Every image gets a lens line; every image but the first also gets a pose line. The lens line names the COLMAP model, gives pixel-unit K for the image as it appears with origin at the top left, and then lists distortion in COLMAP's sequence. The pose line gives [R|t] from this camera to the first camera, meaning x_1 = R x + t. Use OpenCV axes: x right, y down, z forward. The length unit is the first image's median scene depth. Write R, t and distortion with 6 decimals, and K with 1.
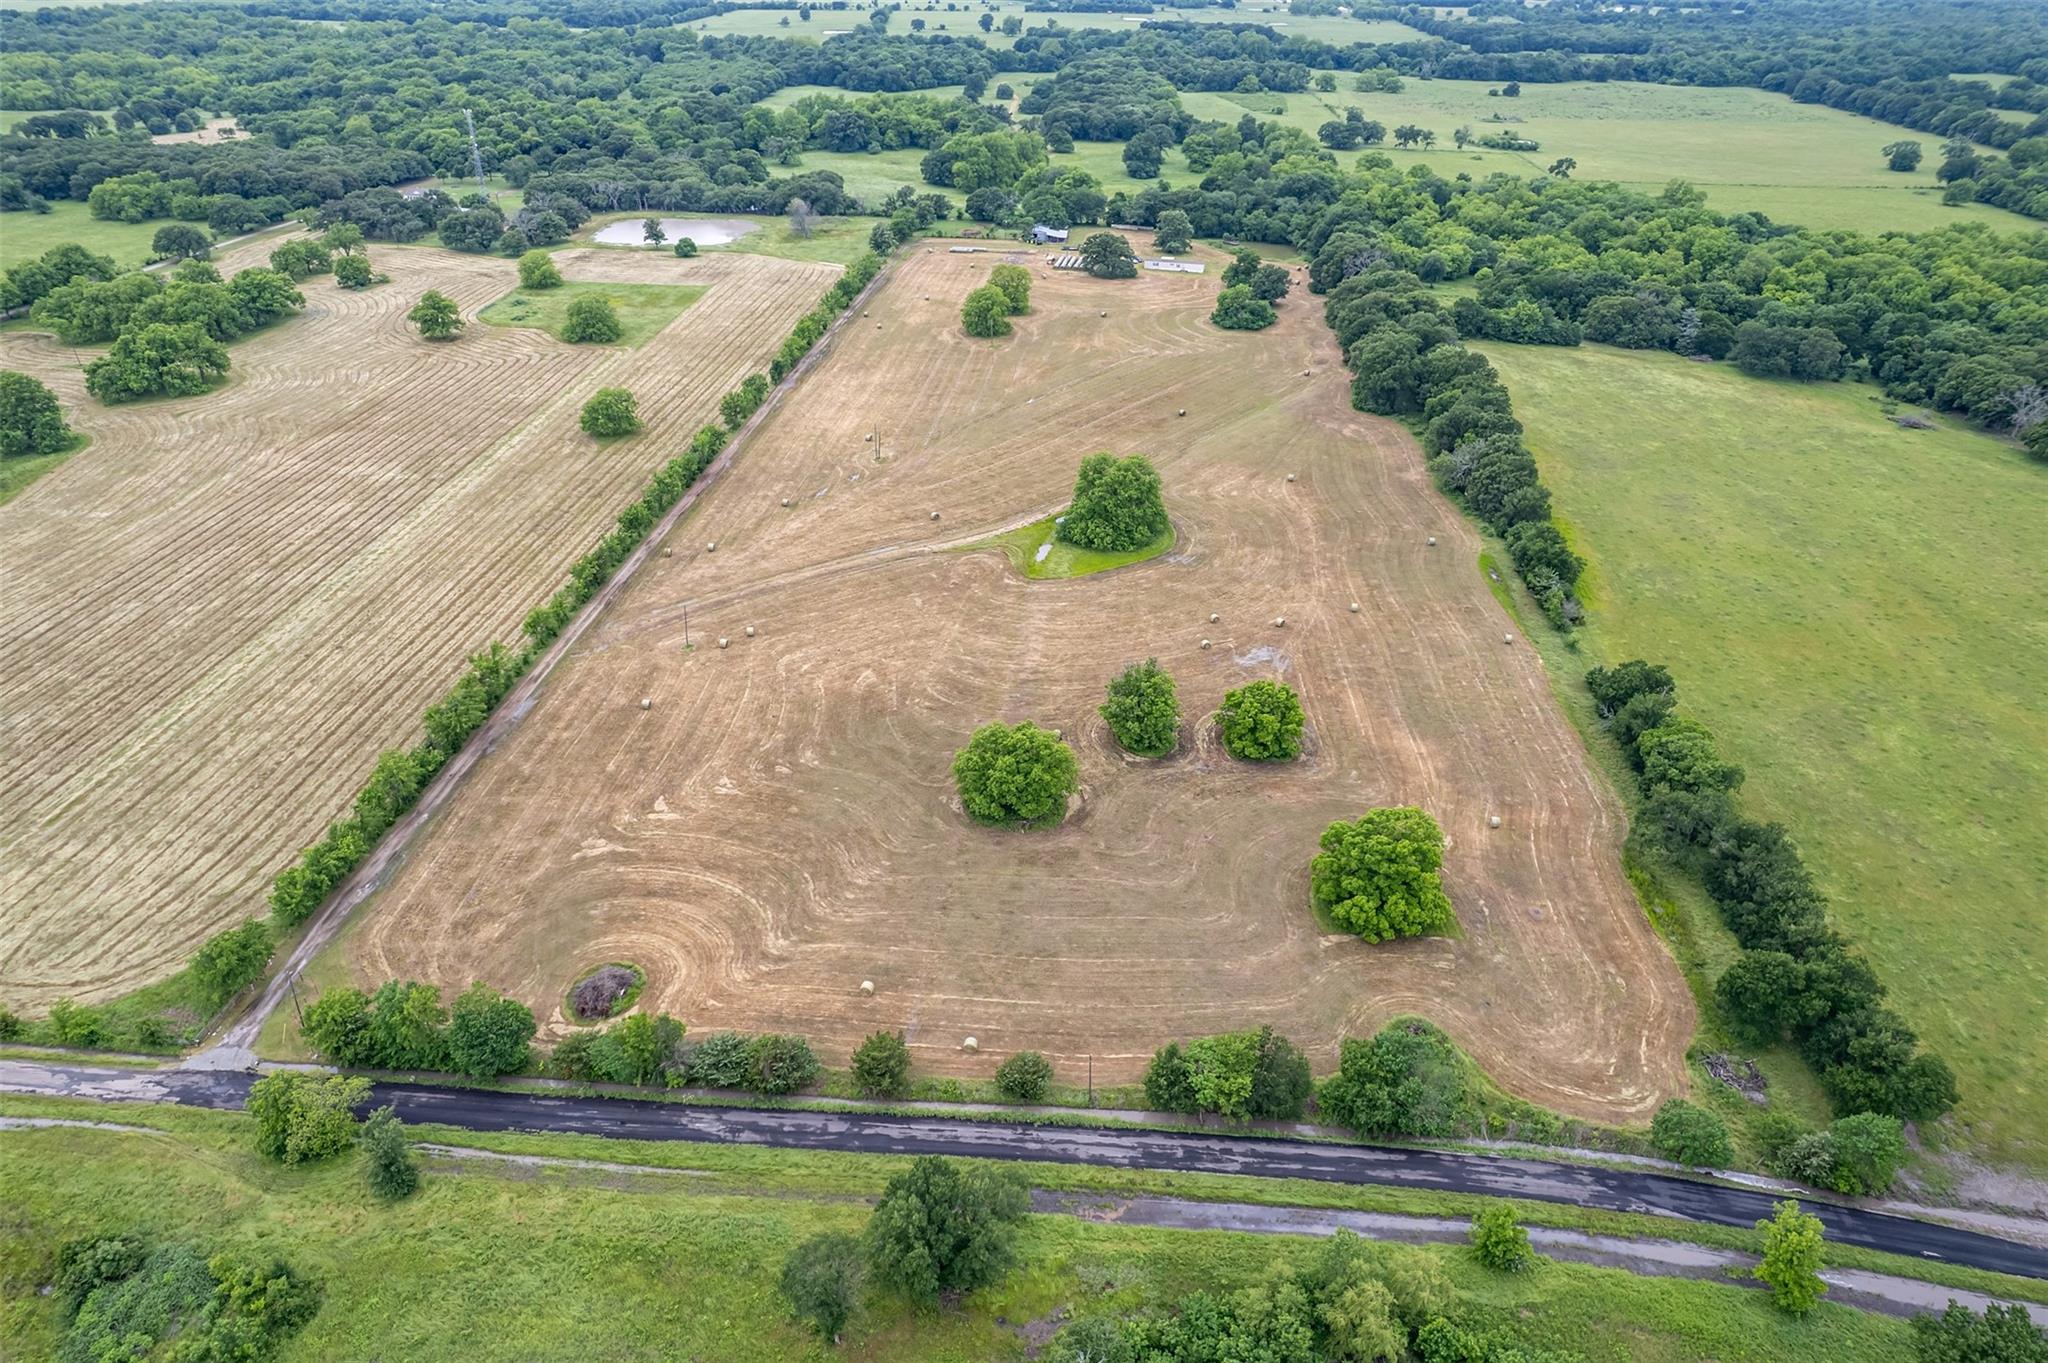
lens RADIAL K [[1342.1, 0, 1036.9], [0, 1342.1, 660.5], [0, 0, 1]] dist [-0.085594, 0.078667]
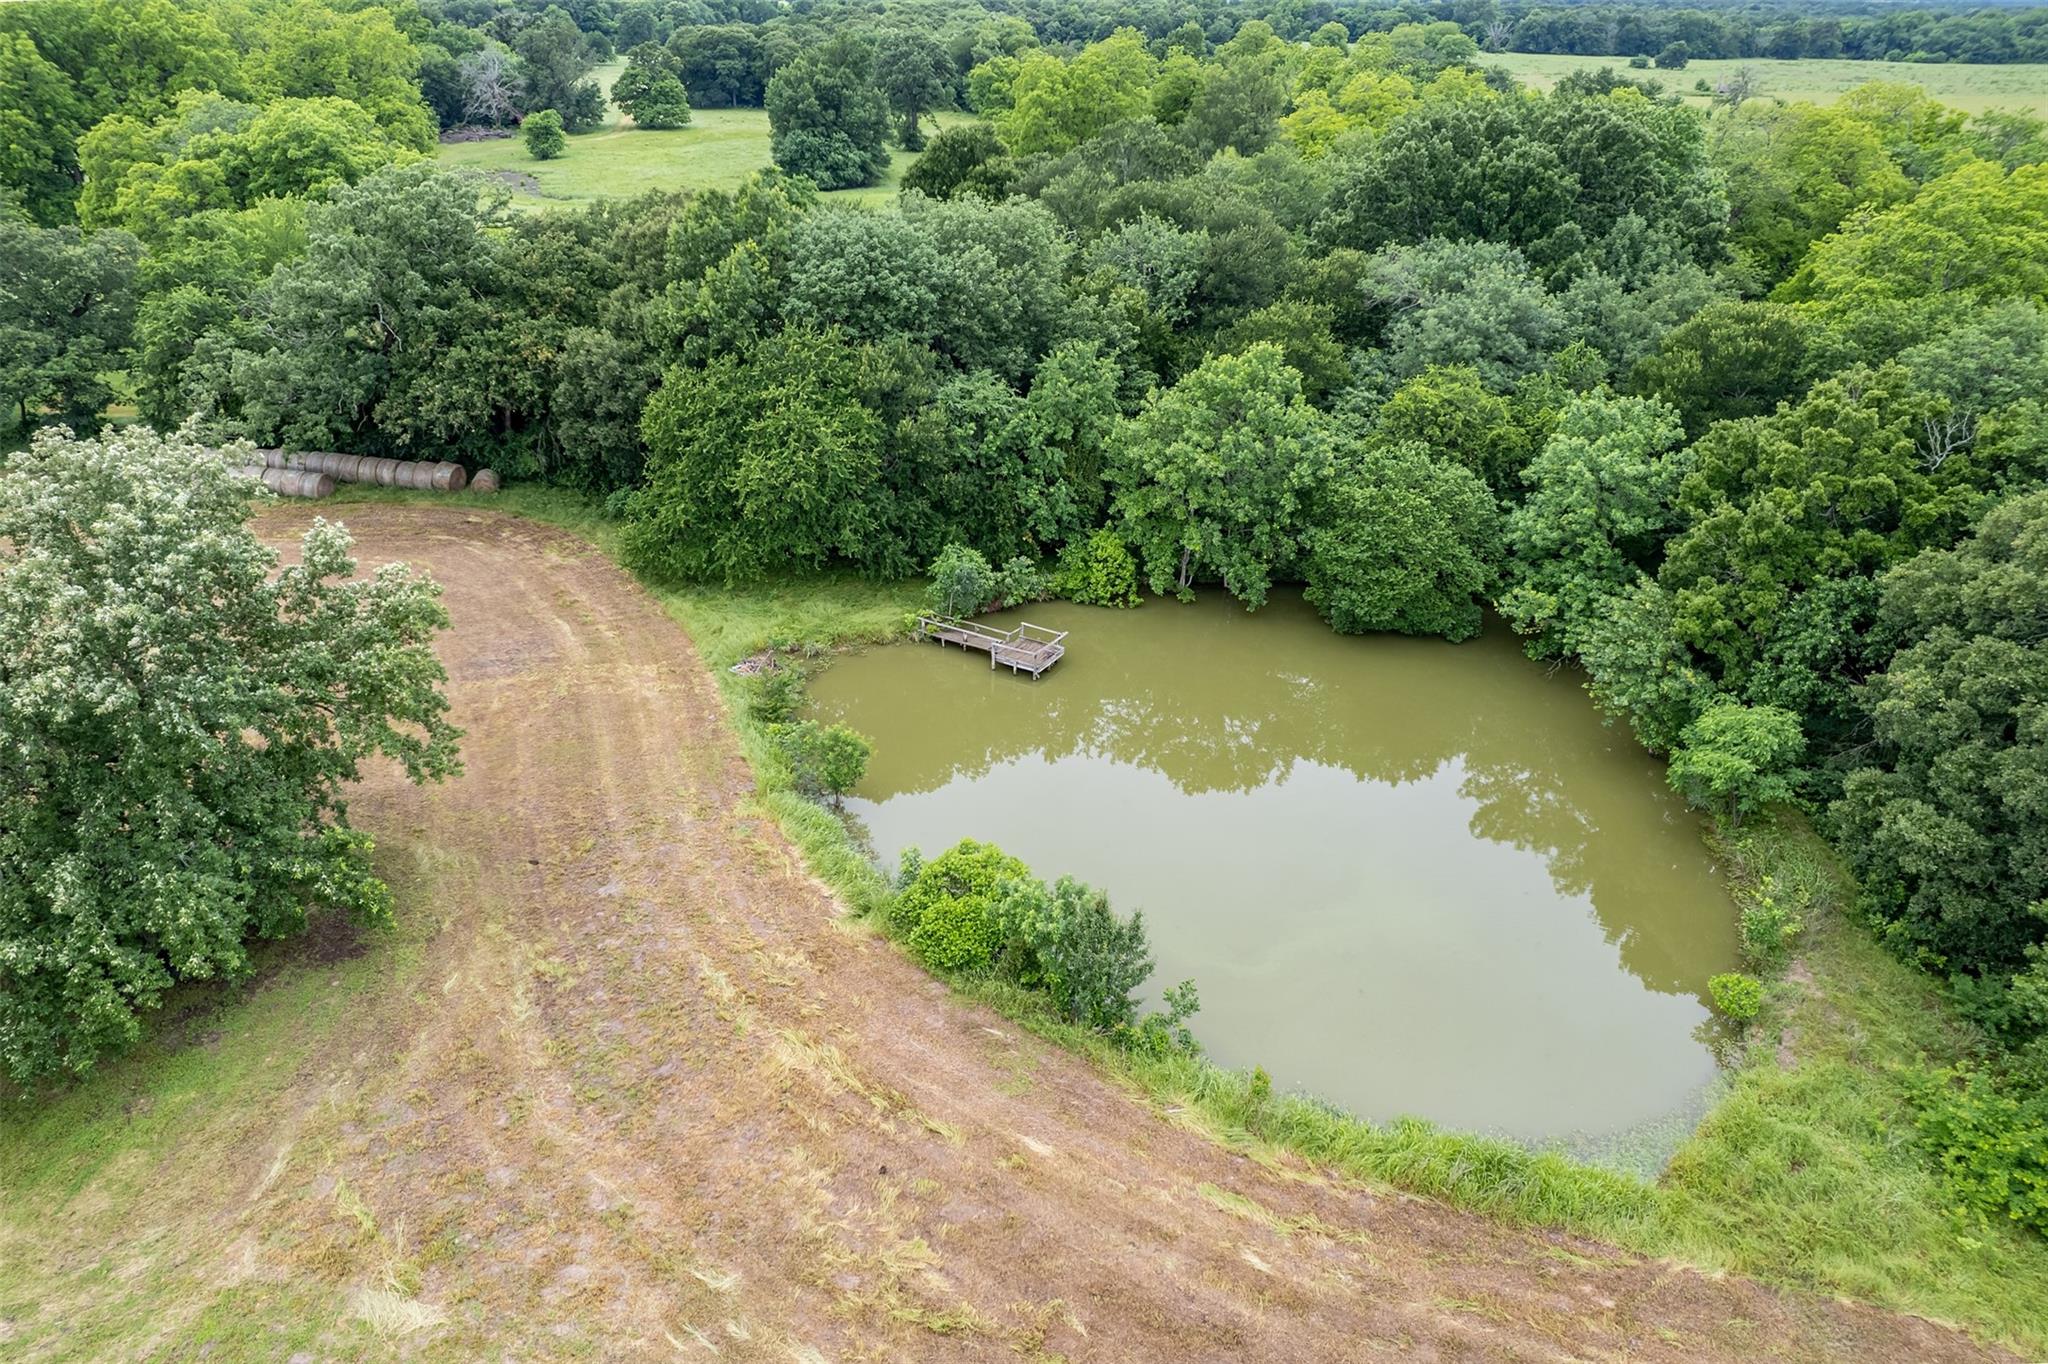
lens RADIAL K [[1342.1, 0, 1036.9], [0, 1342.1, 661.0], [0, 0, 1]] dist [-0.085594, 0.078667]
pose [[0.999334, -0.007198, 0.035781, 0.142398], [0.008624, 0.999167, -0.039881, -0.302038], [-0.035464, 0.040163, 0.998564, 0.869603]]
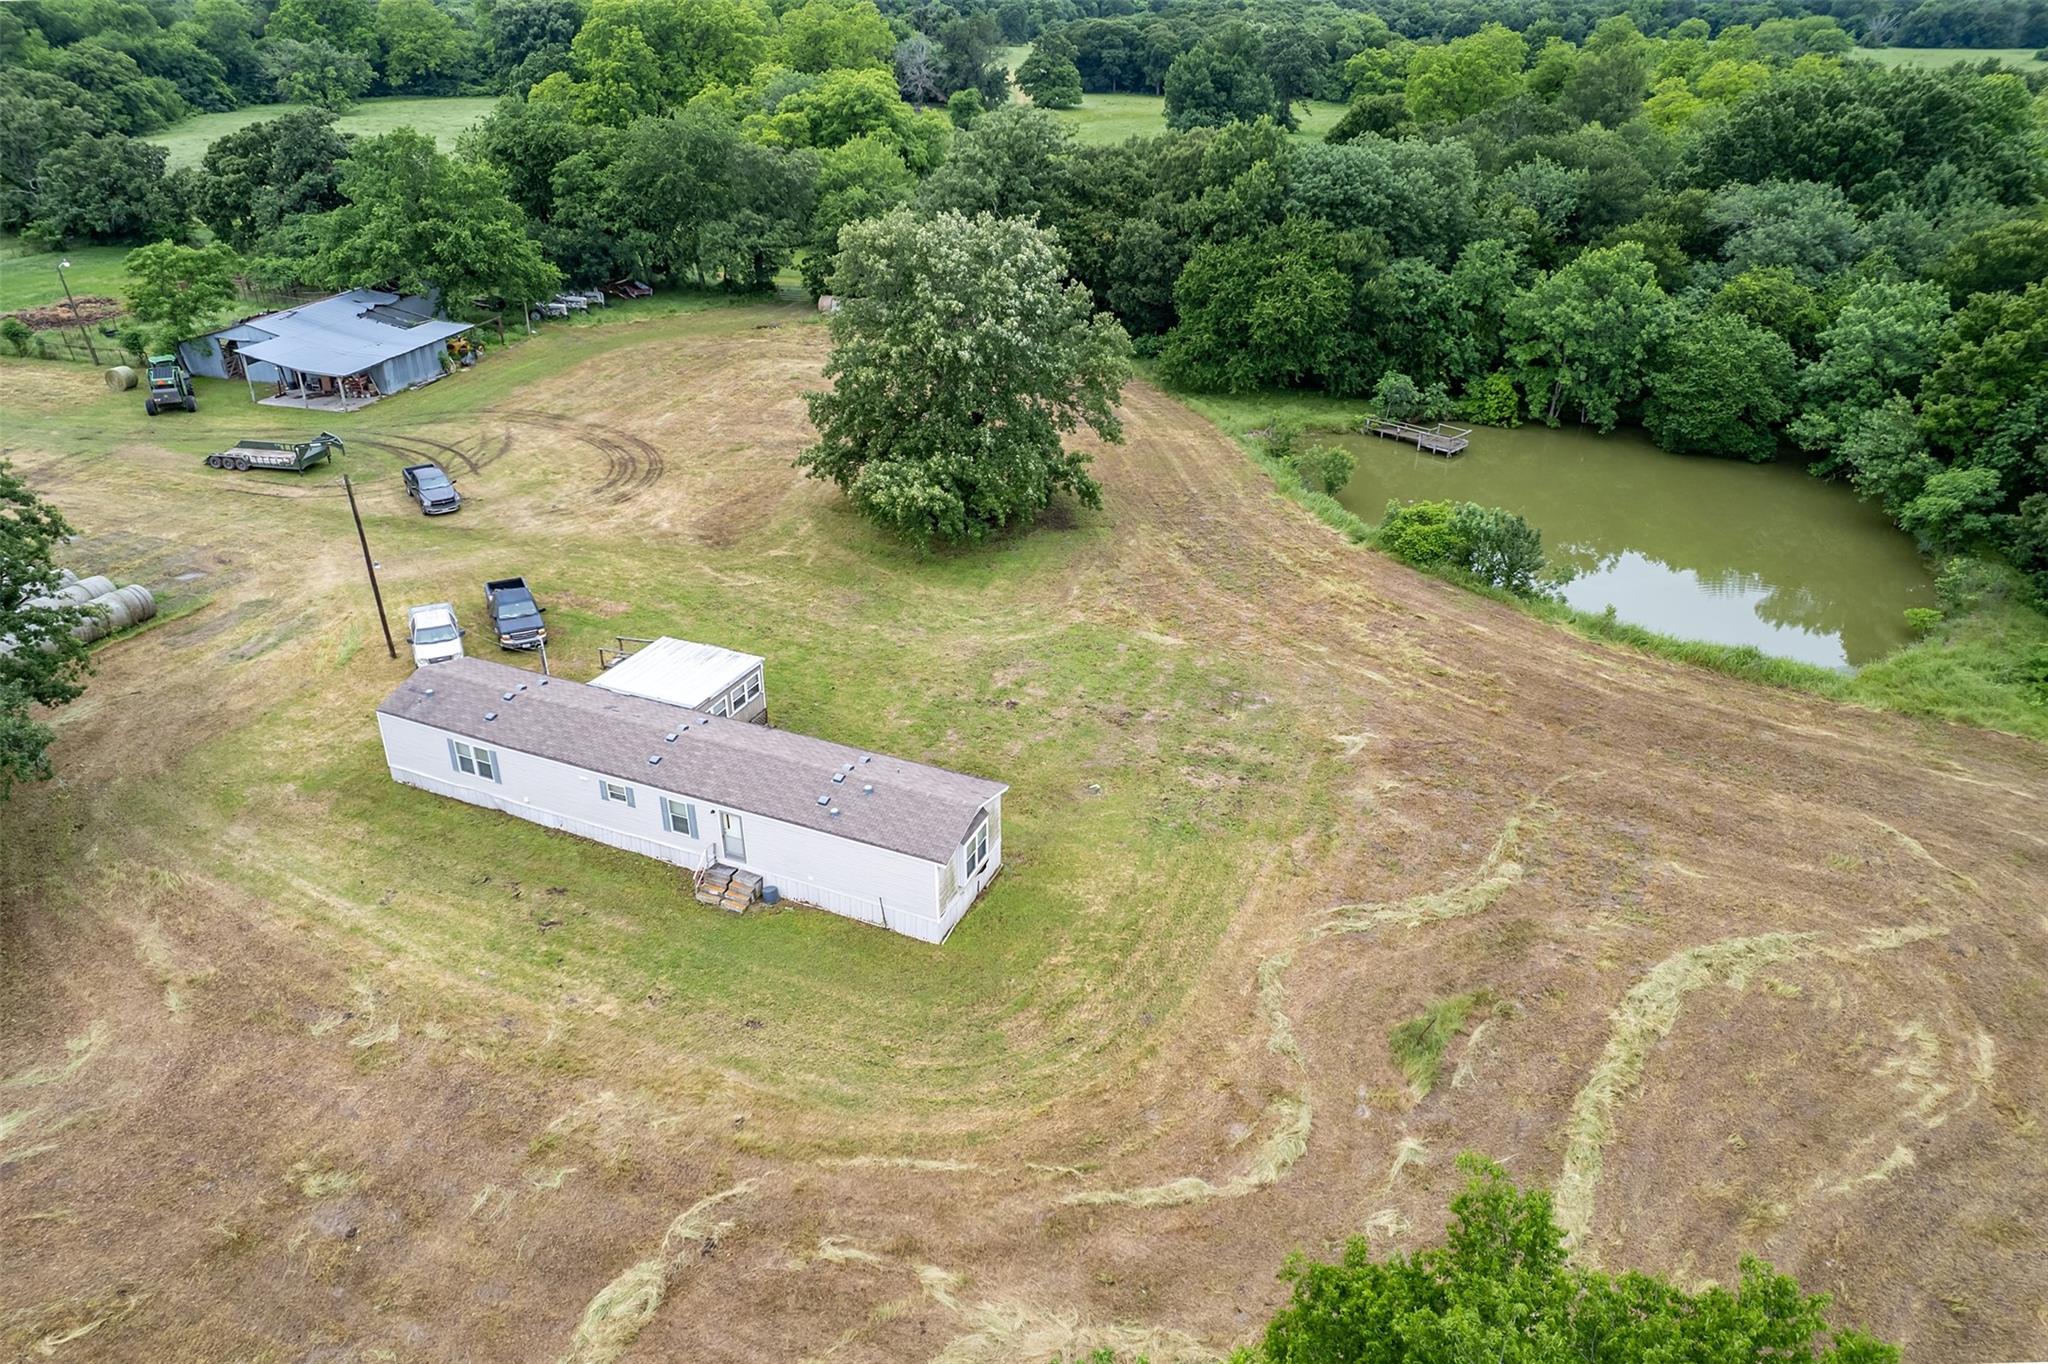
lens RADIAL K [[1342.1, 0, 1036.9], [0, 1342.1, 661.0], [0, 0, 1]] dist [-0.085594, 0.078667]
pose [[0.982537, 0.086008, -0.164993, 0.126502], [-0.092069, 0.995318, -0.029432, -0.272124], [0.161689, 0.044109, 0.985855, 0.815987]]
